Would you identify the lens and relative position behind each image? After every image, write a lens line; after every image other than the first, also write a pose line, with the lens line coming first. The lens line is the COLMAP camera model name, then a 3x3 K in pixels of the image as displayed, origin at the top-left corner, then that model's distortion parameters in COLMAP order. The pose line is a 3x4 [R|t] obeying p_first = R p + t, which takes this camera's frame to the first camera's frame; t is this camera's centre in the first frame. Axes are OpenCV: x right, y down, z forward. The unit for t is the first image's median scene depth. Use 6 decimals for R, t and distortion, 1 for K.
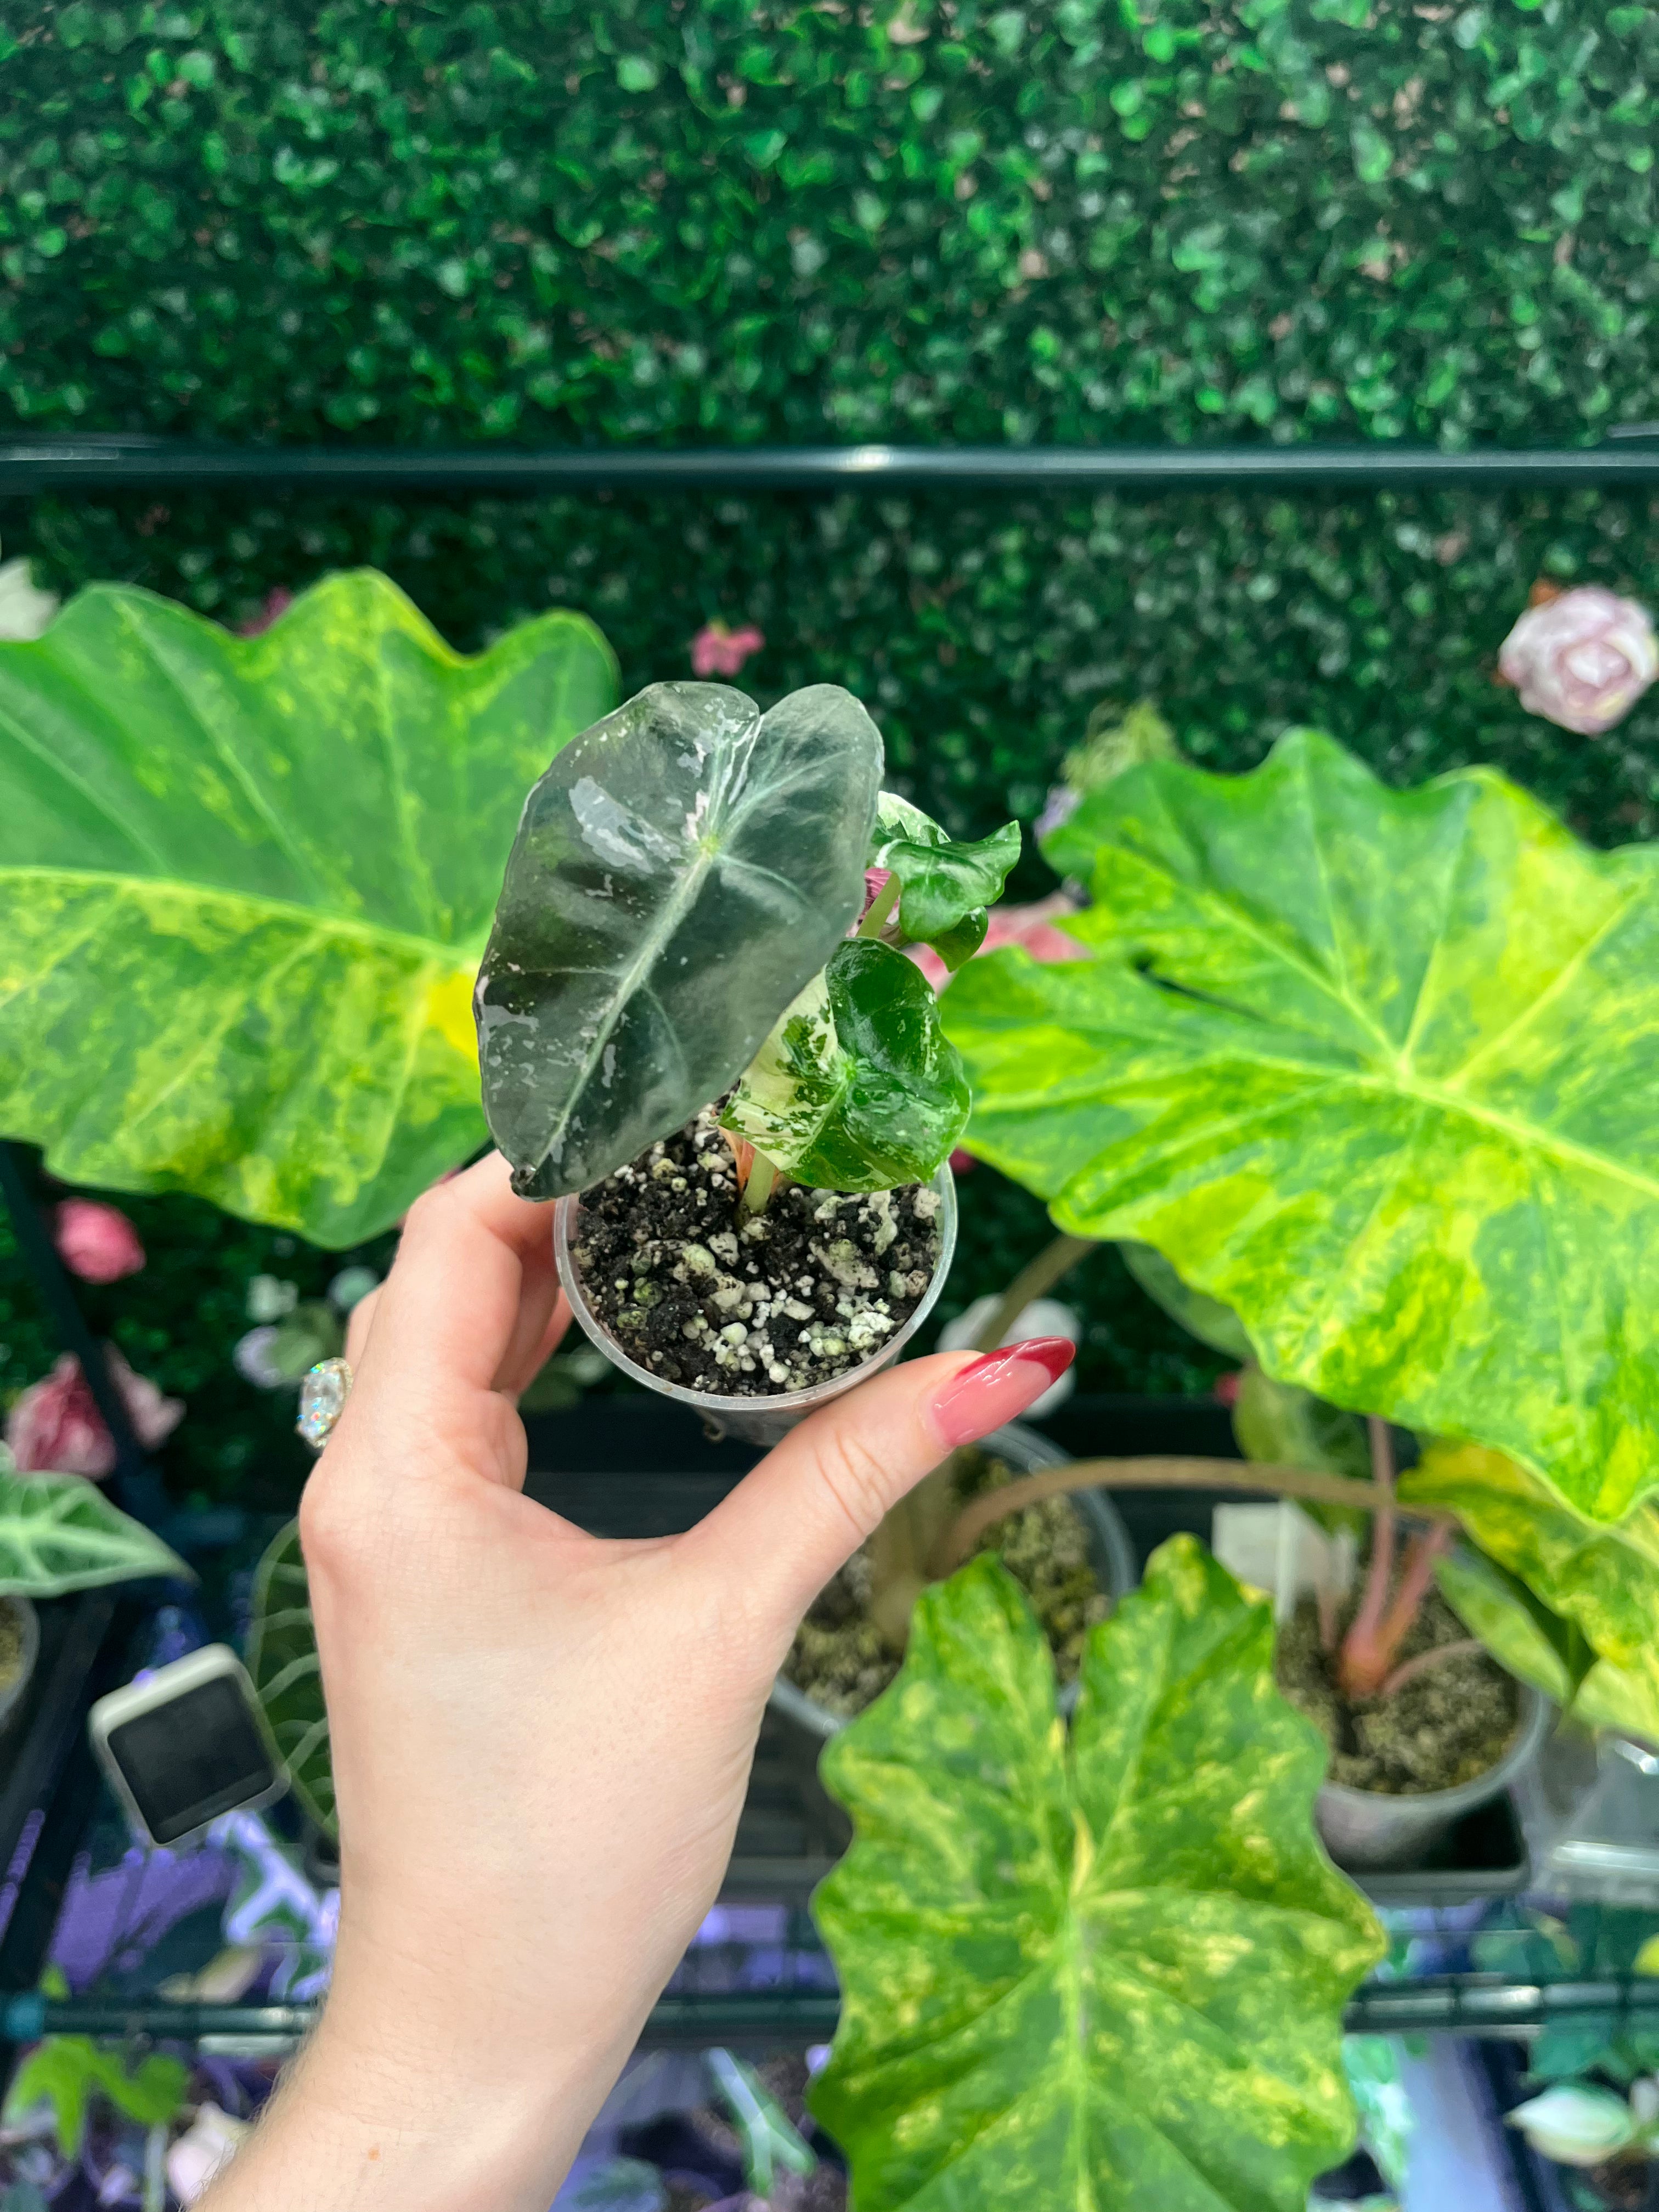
lens RADIAL K [[1680.9, 0, 825.9], [0, 1680.9, 1116.5], [0, 0, 1]] dist [0.030153, -0.067772]
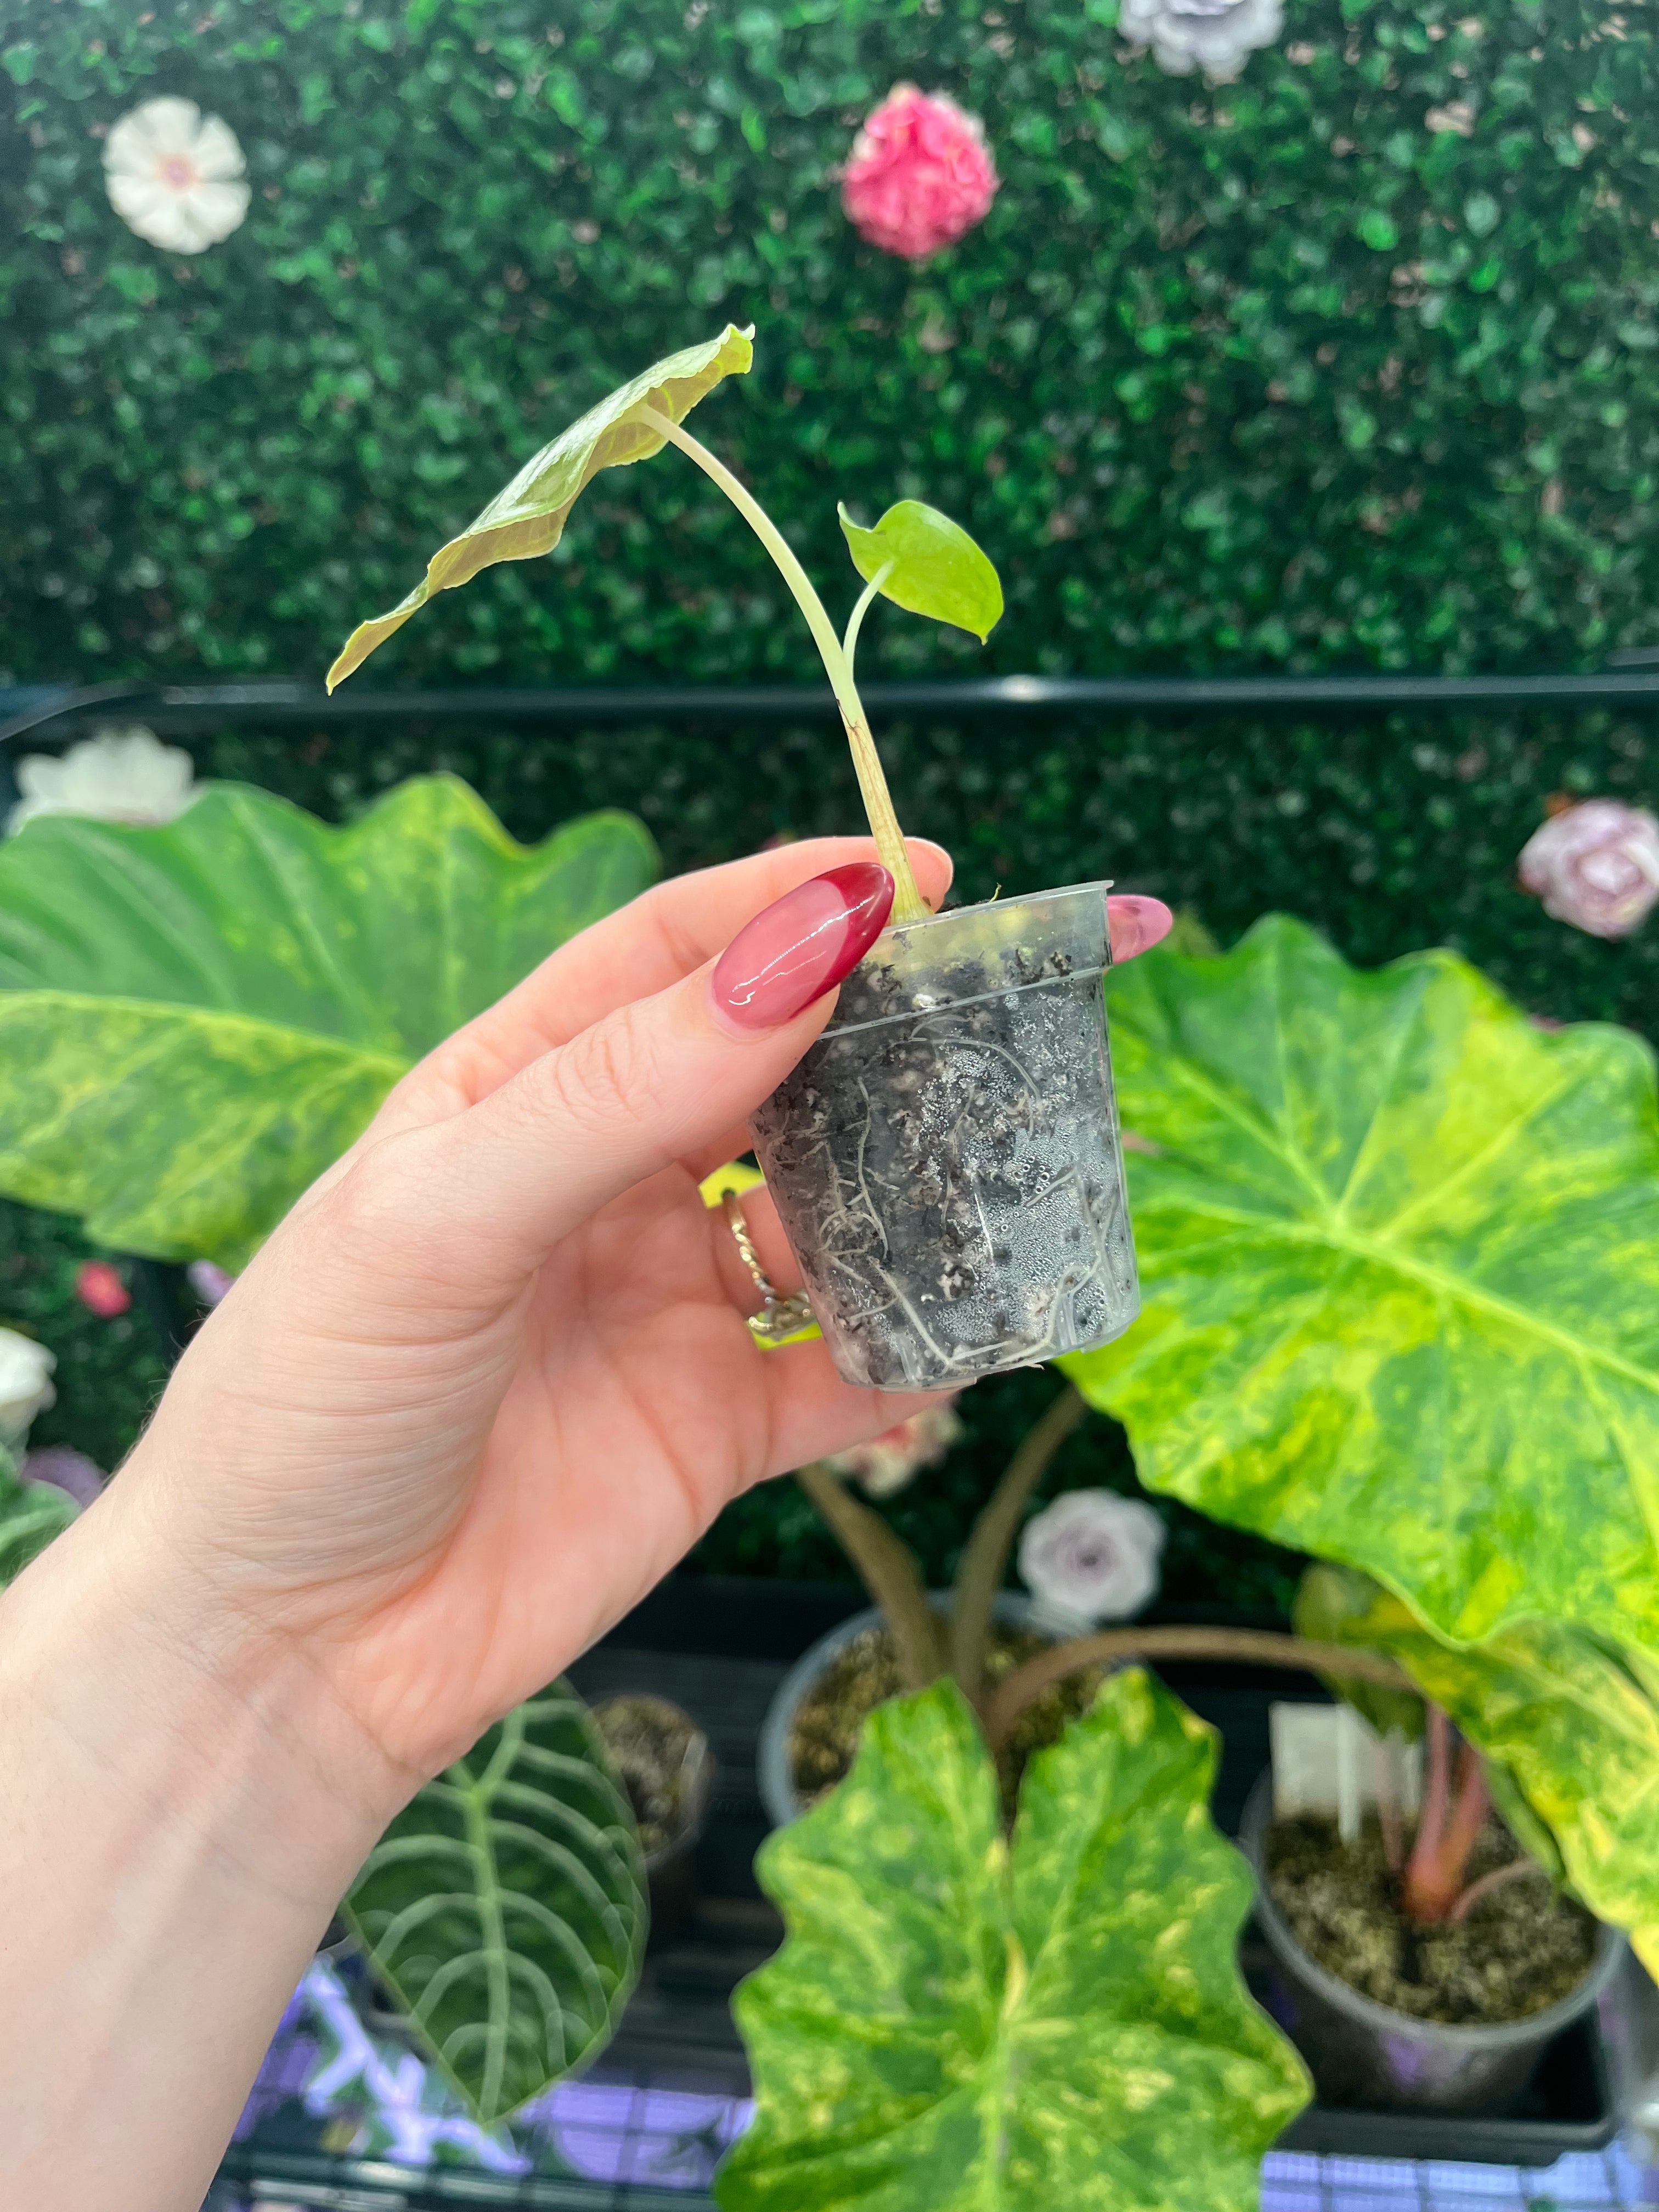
lens RADIAL K [[1680.9, 0, 822.8], [0, 1680.9, 1091.5], [0, 0, 1]] dist [0.030153, -0.067772]
pose [[0.991152, 0.019497, -0.131289, 0.126274], [-0.040255, 0.986720, -0.157363, 0.058545], [0.126477, 0.161256, 0.978775, -0.074628]]
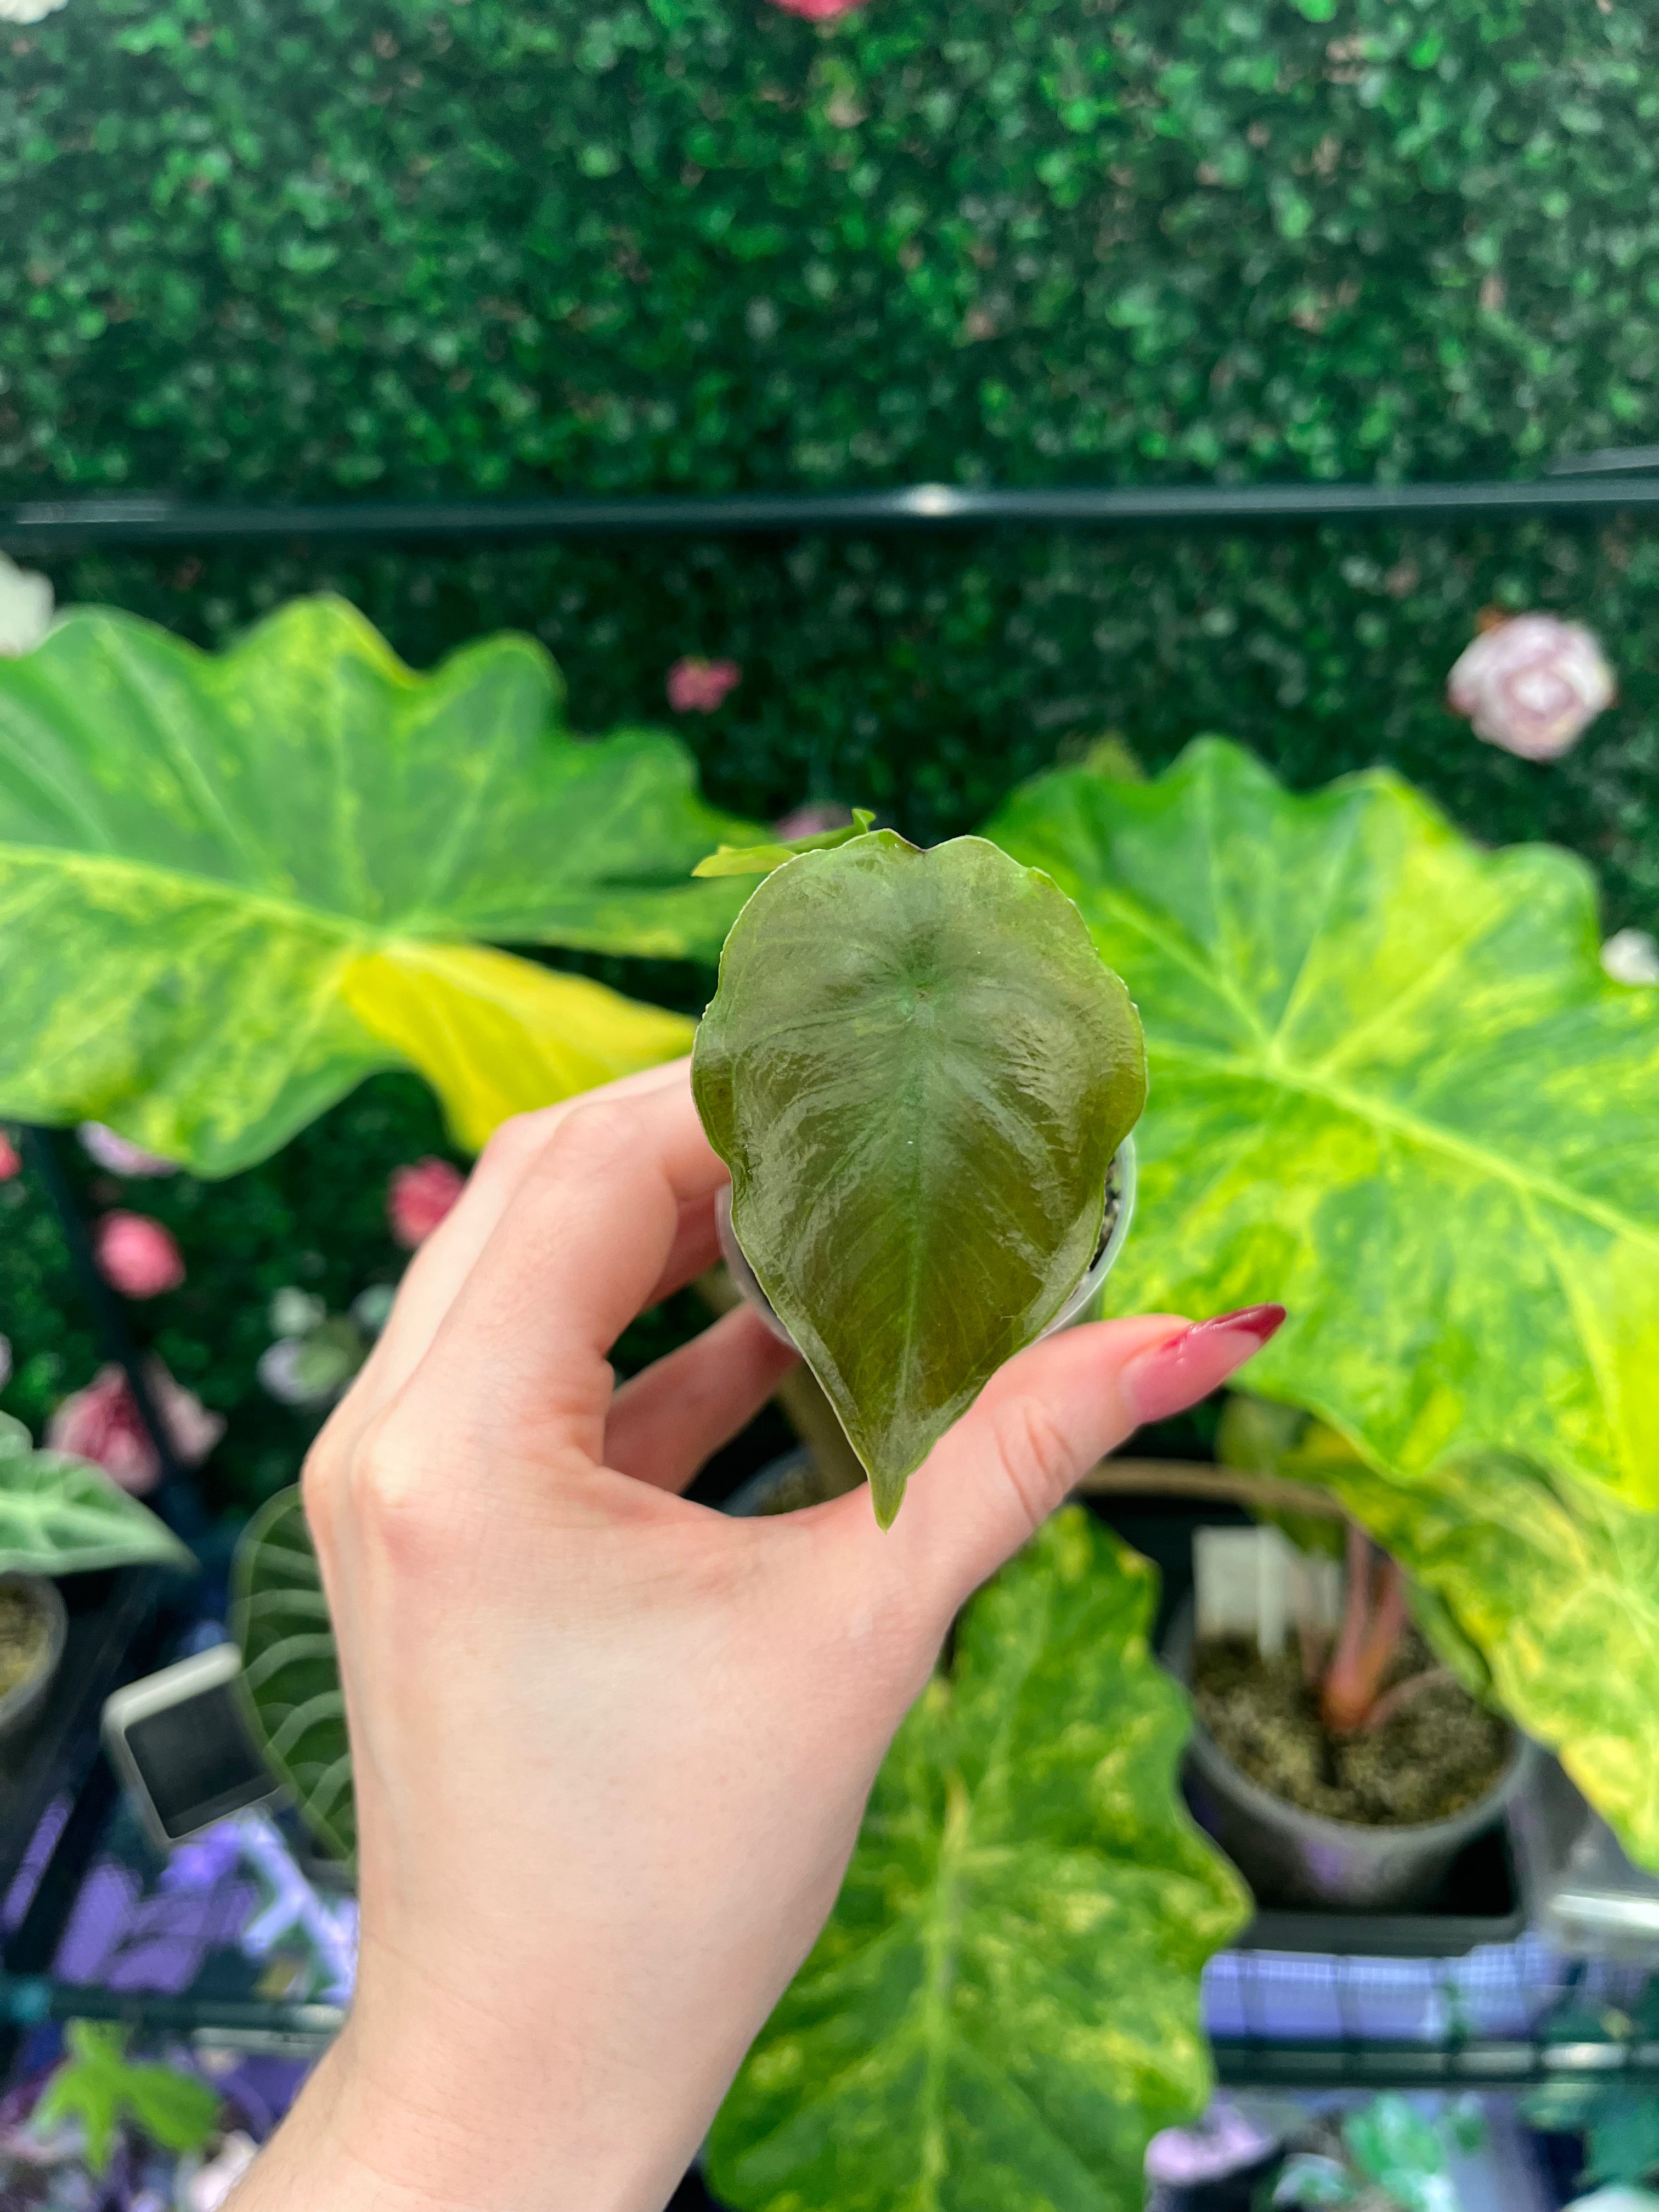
lens RADIAL K [[1680.9, 0, 820.5], [0, 1680.9, 1088.5], [0, 0, 1]] dist [0.030153, -0.067772]
pose [[0.996989, 0.008635, -0.077055, 0.113813], [-0.013764, 0.997706, -0.066282, 0.053643], [0.076306, 0.067143, 0.994821, -0.041827]]
